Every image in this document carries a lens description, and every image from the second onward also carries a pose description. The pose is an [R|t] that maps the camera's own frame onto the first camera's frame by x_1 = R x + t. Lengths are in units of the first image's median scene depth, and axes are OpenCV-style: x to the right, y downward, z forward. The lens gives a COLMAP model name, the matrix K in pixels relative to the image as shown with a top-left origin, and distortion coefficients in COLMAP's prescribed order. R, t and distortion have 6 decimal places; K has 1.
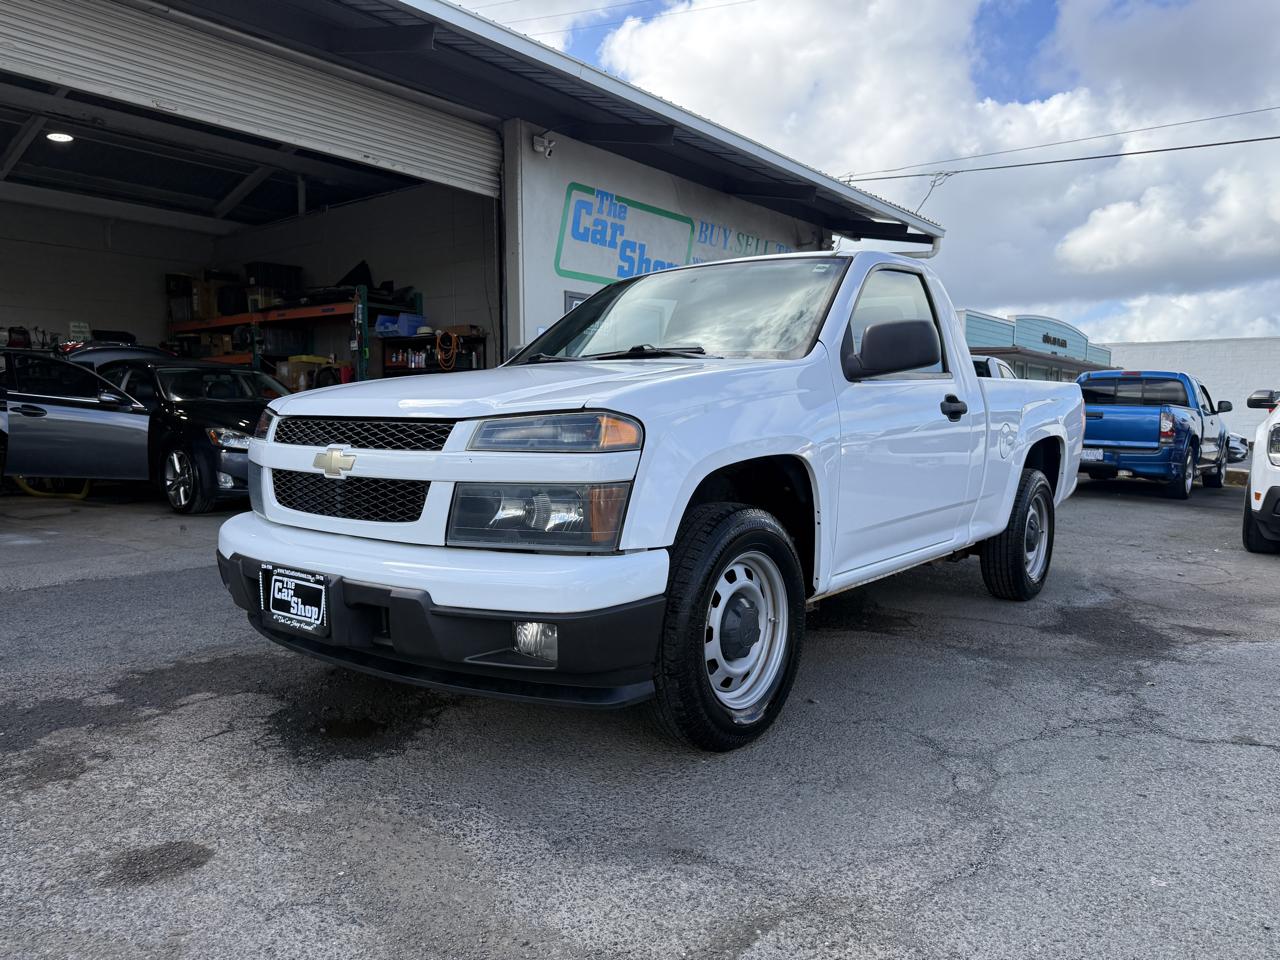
lens RADIAL K [[899.3, 0, 646.3], [0, 899.3, 480.1], [0, 0, 1]] dist [0.086149, -0.119668]
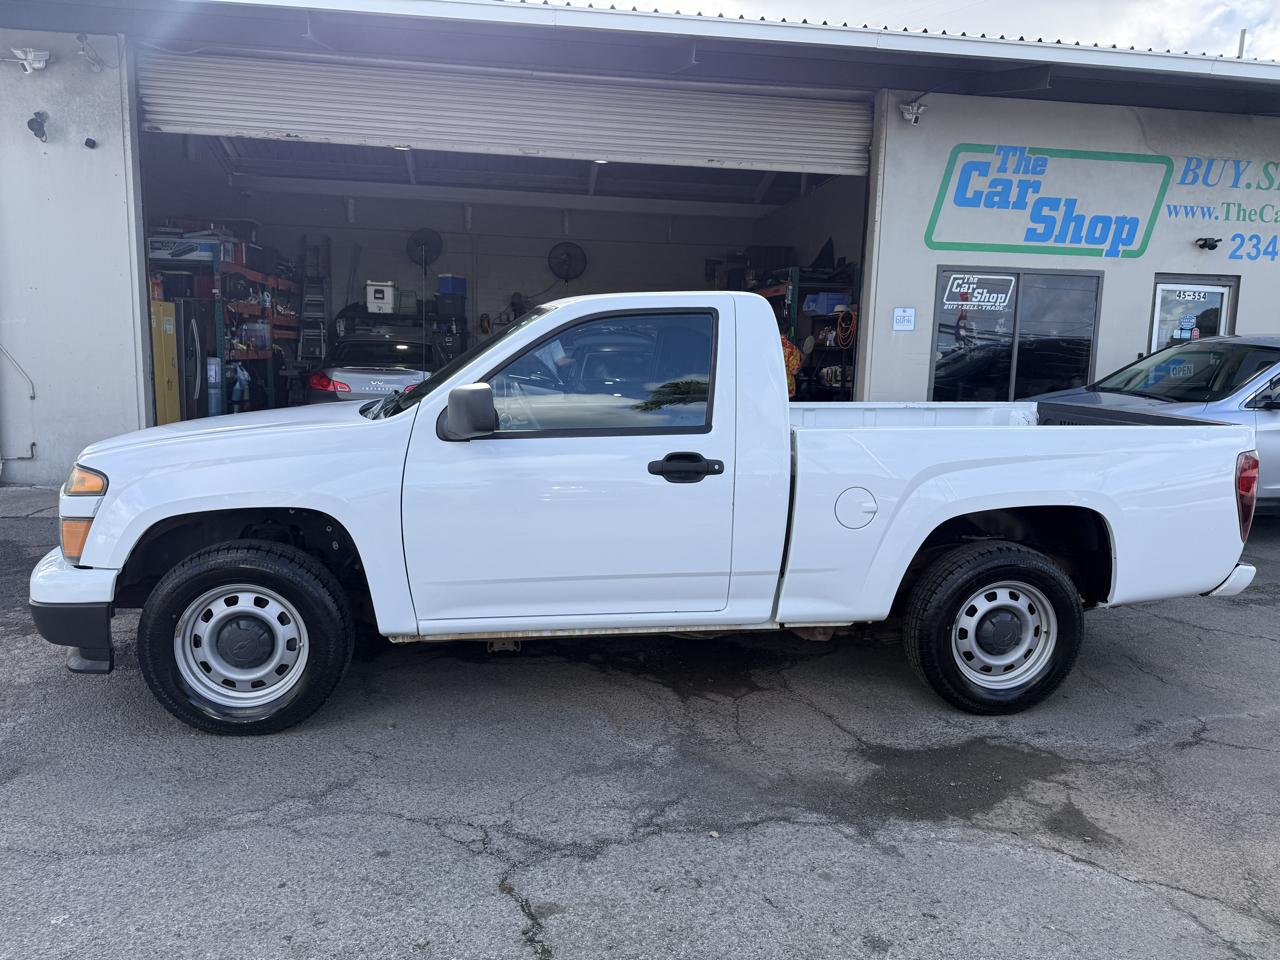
lens RADIAL K [[901.2, 0, 648.6], [0, 901.2, 478.2], [0, 0, 1]] dist [0.028125, -0.029518]
pose [[0.725665, 0.112986, -0.678708, 0.874758], [-0.072530, 0.993491, 0.087840, -0.137445], [0.684215, -0.014516, 0.729136, 0.319070]]
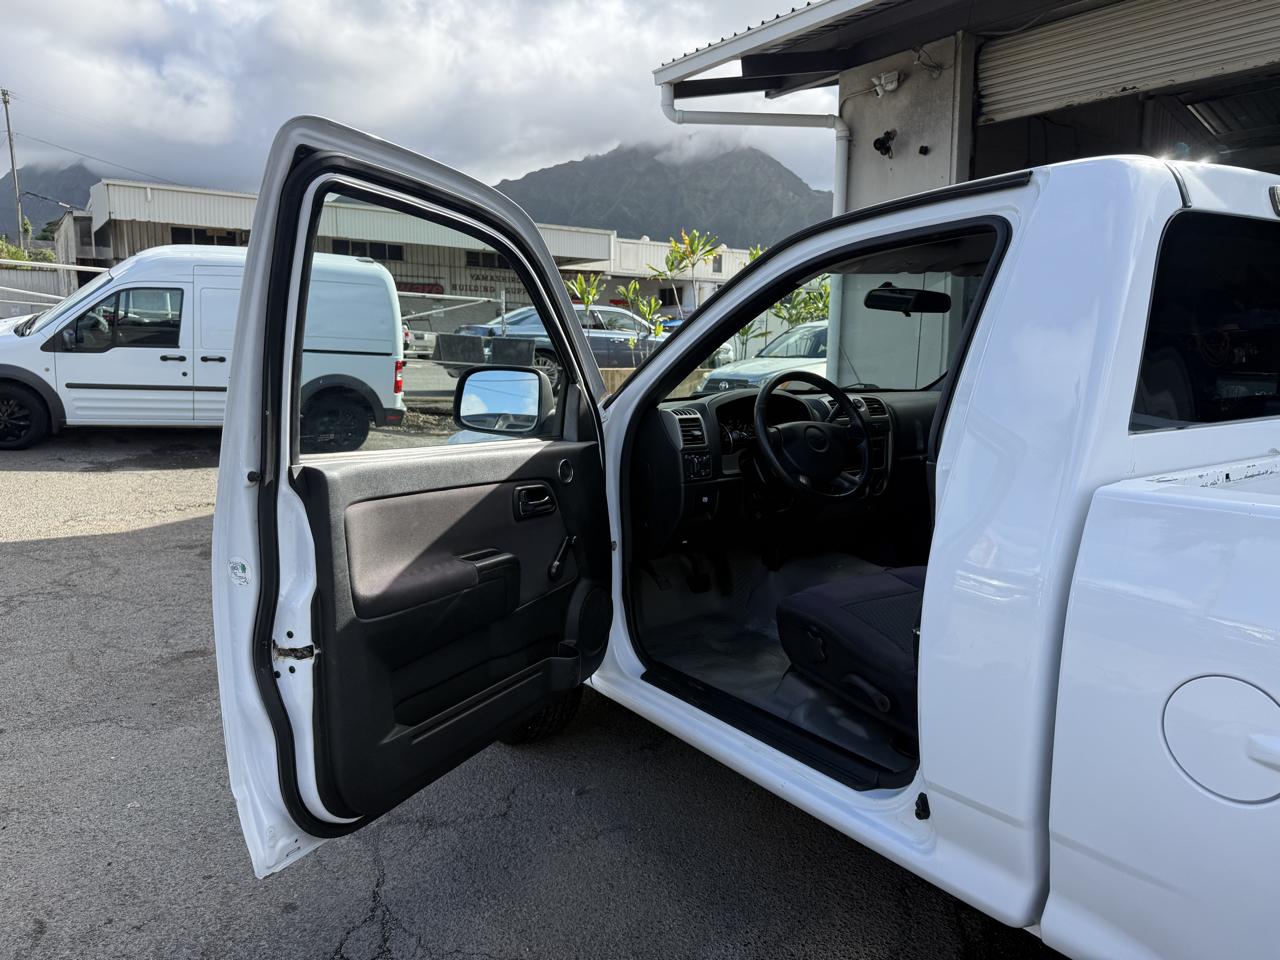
lens RADIAL K [[898.3, 0, 640.0], [0, 898.3, 480.0], [0, 0, 1]] dist [0.043695, -0.062167]
pose [[-0.287000, 0.135845, -0.948250, 0.752673], [-0.075737, 0.983577, 0.163829, -0.162735], [0.954932, 0.118836, -0.271998, 0.979197]]
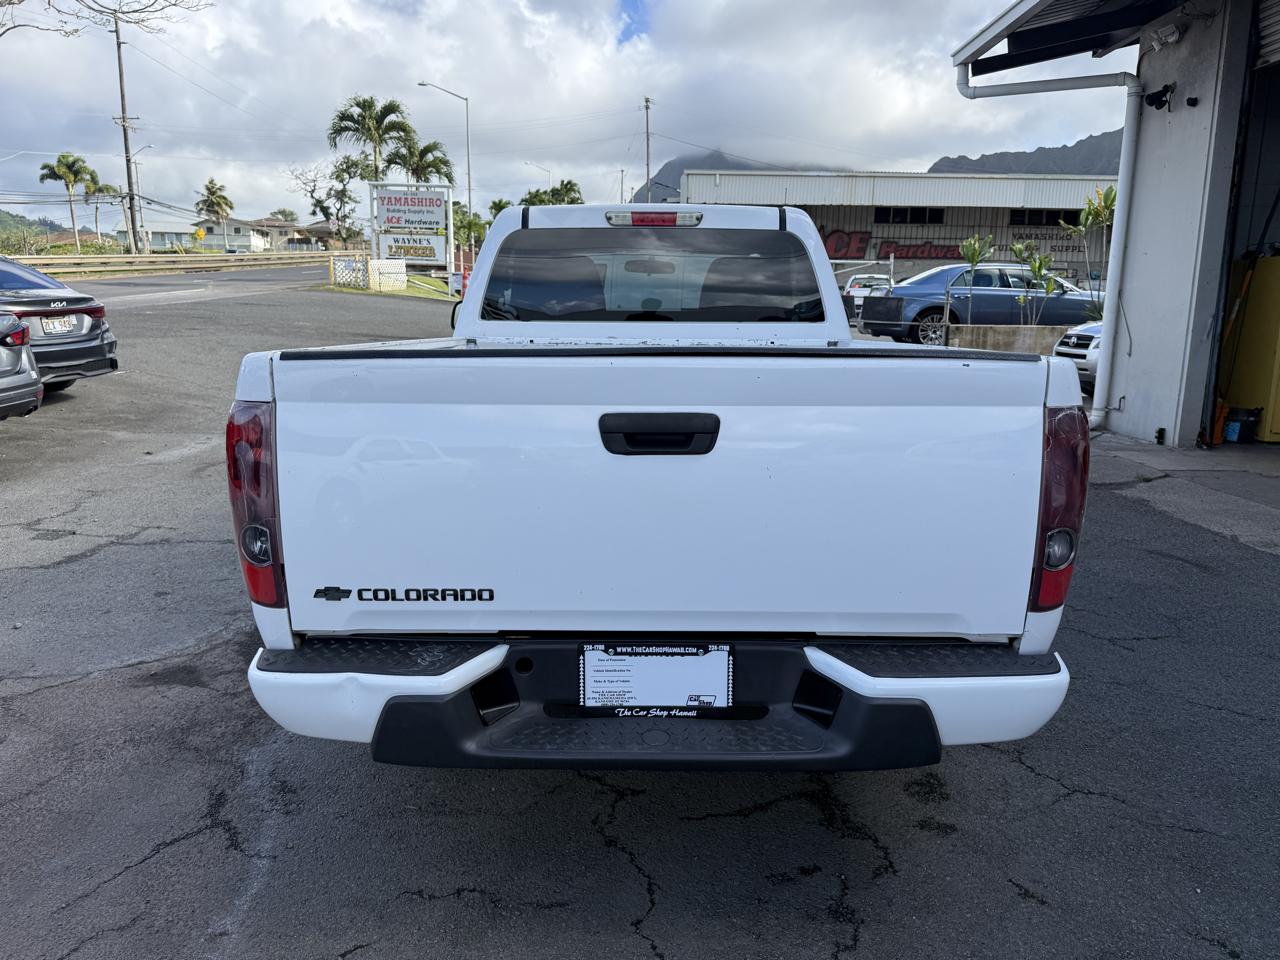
lens RADIAL K [[901.2, 0, 648.6], [0, 901.2, 478.2], [0, 0, 1]] dist [0.028125, -0.029518]
pose [[-0.787467, 0.105565, -0.607249, 0.801960], [-0.056000, 0.968895, 0.241054, -0.214086], [0.613808, 0.223827, -0.757061, 1.915826]]
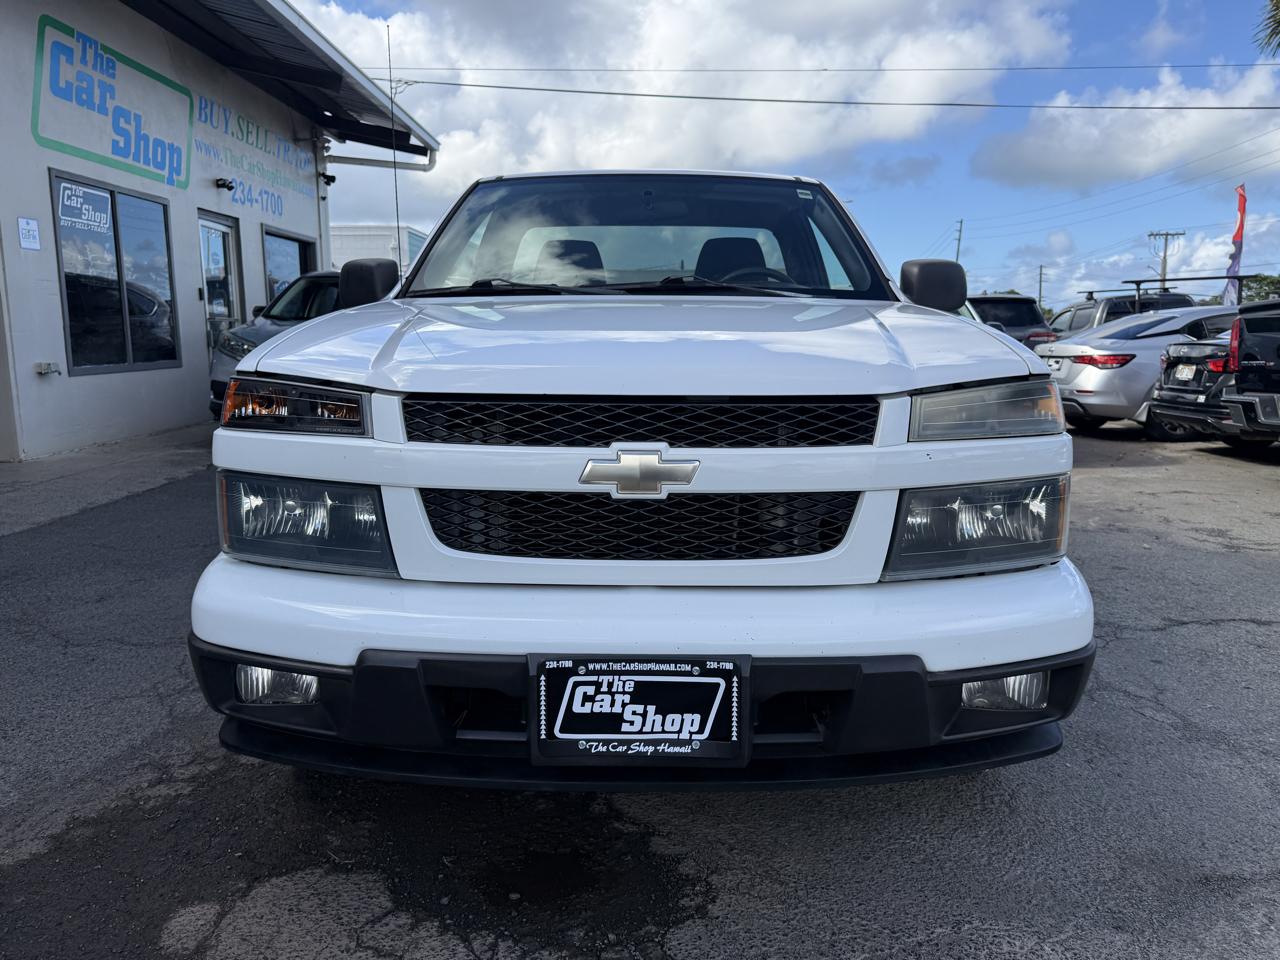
lens RADIAL K [[907.4, 0, 650.7], [0, 907.4, 458.5], [0, 0, 1]] dist [0.036204, -0.038709]
pose [[0.788057, -0.088358, 0.609229, -0.446669], [0.046145, 0.995340, 0.084667, -0.050424], [-0.613871, -0.038610, 0.788462, 0.324833]]
